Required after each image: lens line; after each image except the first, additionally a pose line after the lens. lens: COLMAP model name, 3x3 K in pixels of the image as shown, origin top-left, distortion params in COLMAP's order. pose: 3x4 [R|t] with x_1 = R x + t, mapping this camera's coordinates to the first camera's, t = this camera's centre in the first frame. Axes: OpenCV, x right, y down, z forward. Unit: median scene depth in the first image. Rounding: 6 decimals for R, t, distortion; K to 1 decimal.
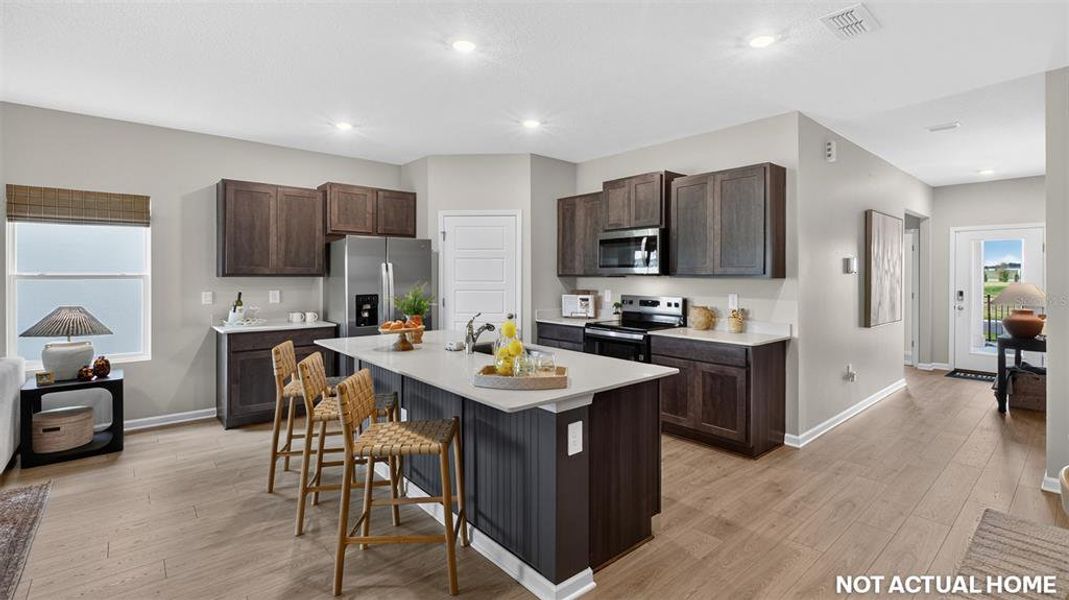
lens RADIAL K [[474.9, 0, 550.3], [0, 474.9, 281.7], [0, 0, 1]] dist [0.002426, -0.000806]
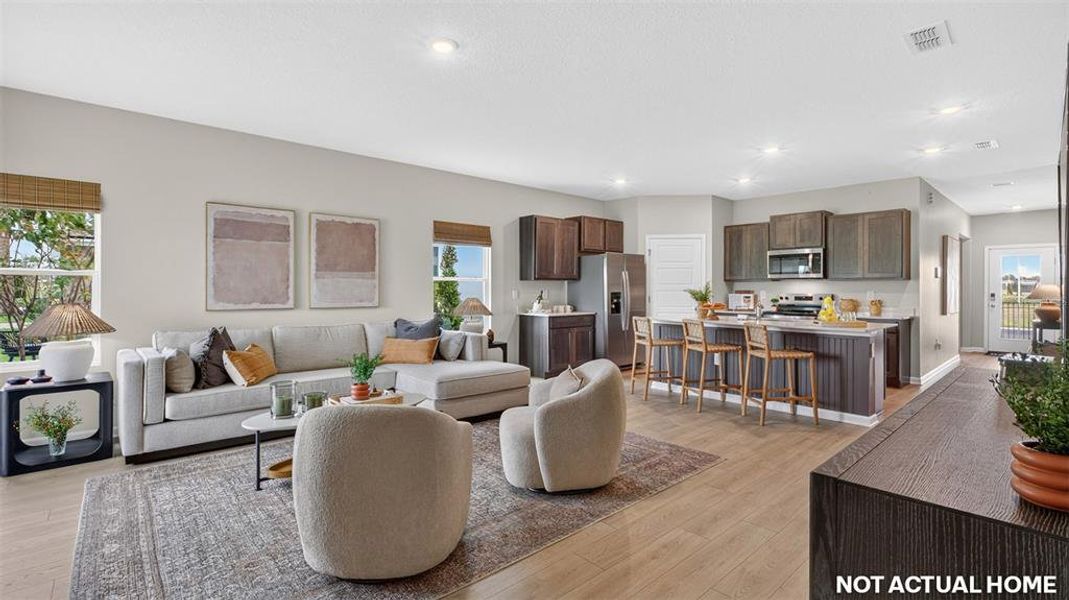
lens RADIAL K [[474.9, 0, 555.0], [0, 474.9, 296.0], [0, 0, 1]] dist [0.002426, -0.000806]
pose [[0.999635, -0.000886, 0.027011, -0.588226], [0.000823, 0.999997, 0.002357, 0.032923], [-0.027013, -0.002334, 0.999632, -0.446738]]
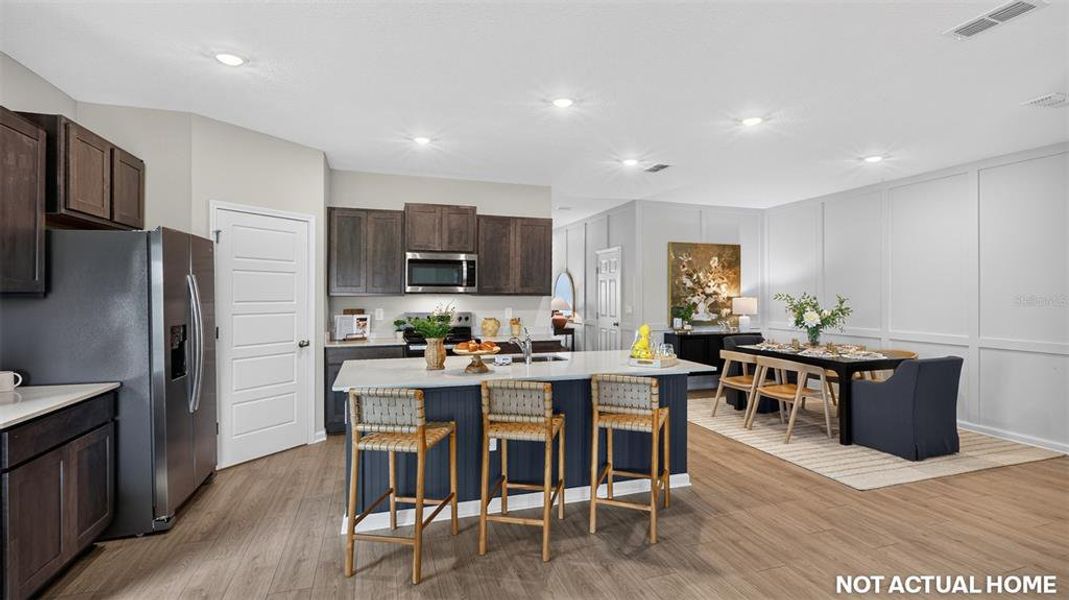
lens RADIAL K [[498.3, 0, 537.8], [0, 498.3, 296.6], [0, 0, 1]] dist [-0.013891, -0.000079]
pose [[0.403508, -0.008515, 0.914936, -0.748346], [0.010087, 0.999937, 0.004857, -0.009380], [-0.914920, 0.007269, 0.403569, 0.304901]]
